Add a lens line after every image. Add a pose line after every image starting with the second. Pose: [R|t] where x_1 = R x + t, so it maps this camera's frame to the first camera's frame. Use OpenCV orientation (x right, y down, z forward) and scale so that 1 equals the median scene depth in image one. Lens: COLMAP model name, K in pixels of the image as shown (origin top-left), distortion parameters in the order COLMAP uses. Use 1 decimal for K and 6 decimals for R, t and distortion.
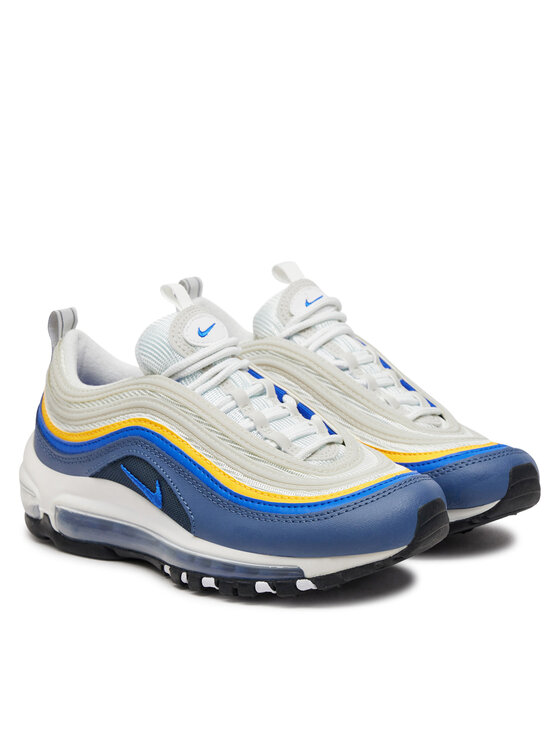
lens RADIAL K [[2209.1, 0, 279.9], [0, 2209.1, 372.2], [0, 0, 1]] dist [1.489509, 0.000000]
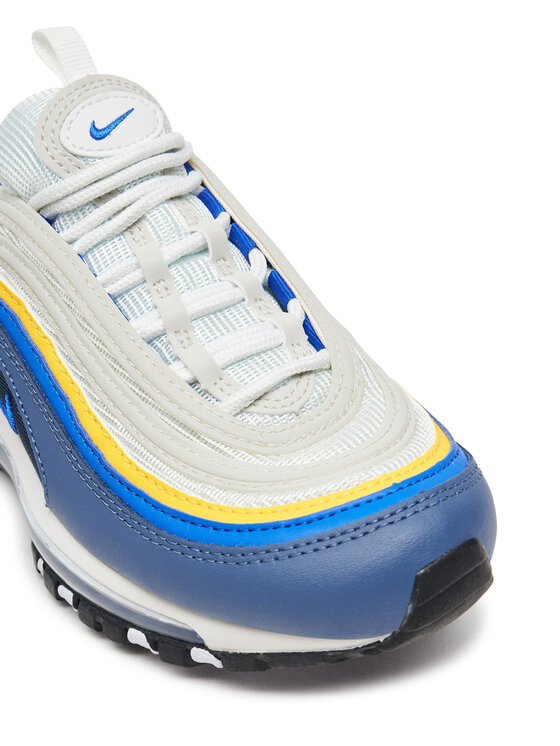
lens RADIAL K [[1323.6, 0, 280.6], [0, 1323.6, 373.3], [0, 0, 1]] dist [-0.055590, 0.000000]
pose [[0.963941, 0.120514, -0.237266, 0.091406], [-0.031610, 0.937121, 0.347570, -0.076135], [0.264234, -0.327537, 0.907139, 0.704311]]
